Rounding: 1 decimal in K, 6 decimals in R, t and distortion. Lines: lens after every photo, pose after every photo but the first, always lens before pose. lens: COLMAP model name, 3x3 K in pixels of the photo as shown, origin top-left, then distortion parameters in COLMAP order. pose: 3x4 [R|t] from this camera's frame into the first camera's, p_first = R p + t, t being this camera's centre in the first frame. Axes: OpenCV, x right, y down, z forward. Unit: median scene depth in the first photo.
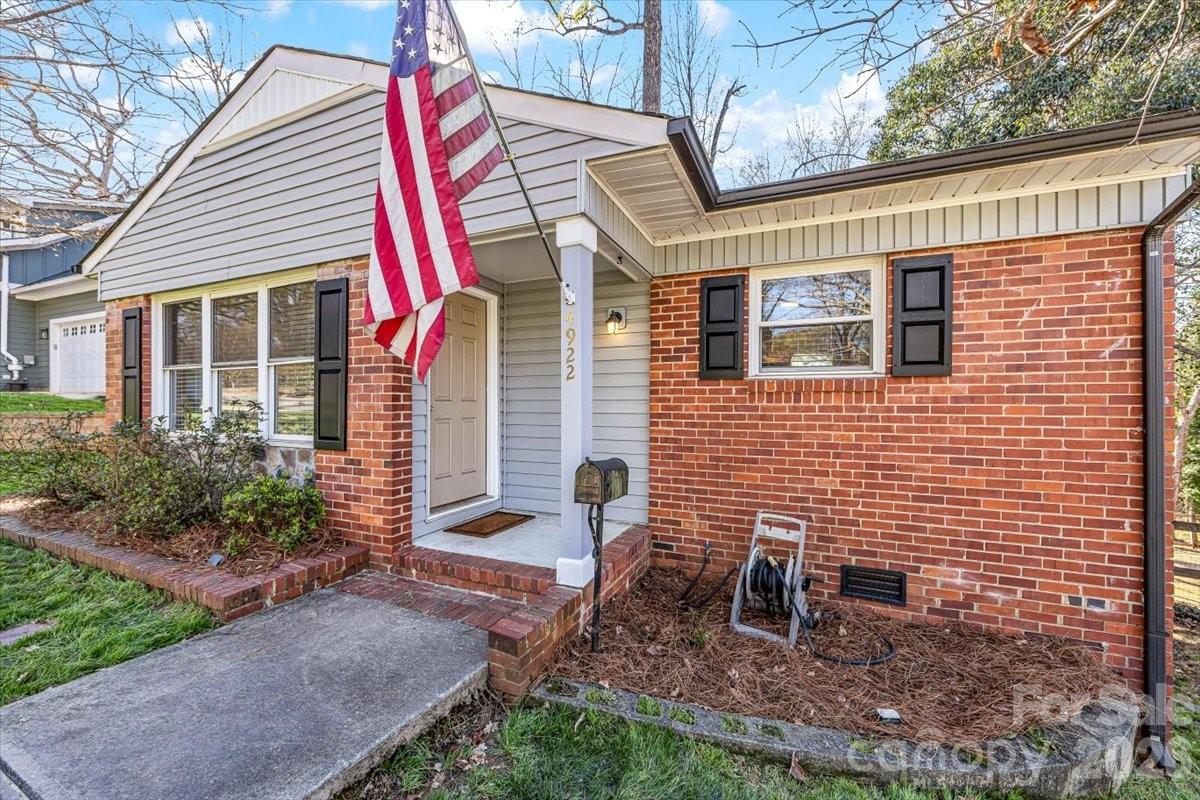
lens RADIAL K [[469.2, 0, 598.3], [0, 469.2, 400.9], [0, 0, 1]] dist [-0.001686, -0.001052]
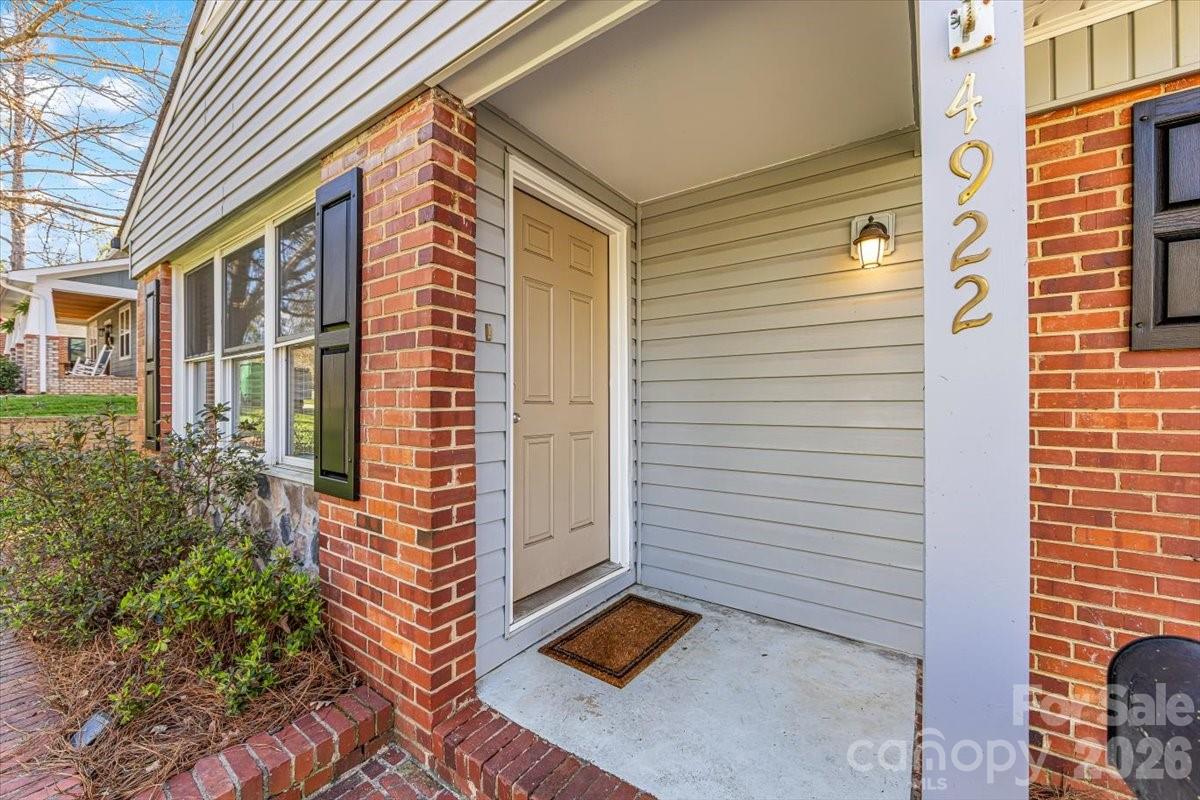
lens RADIAL K [[469.2, 0, 599.2], [0, 469.2, 402.0], [0, 0, 1]] dist [-0.001686, -0.001052]
pose [[0.978723, -0.002139, -0.205174, -0.169075], [0.002916, 0.999990, 0.003483, -0.004040], [0.205165, -0.004008, 0.978719, 0.545514]]
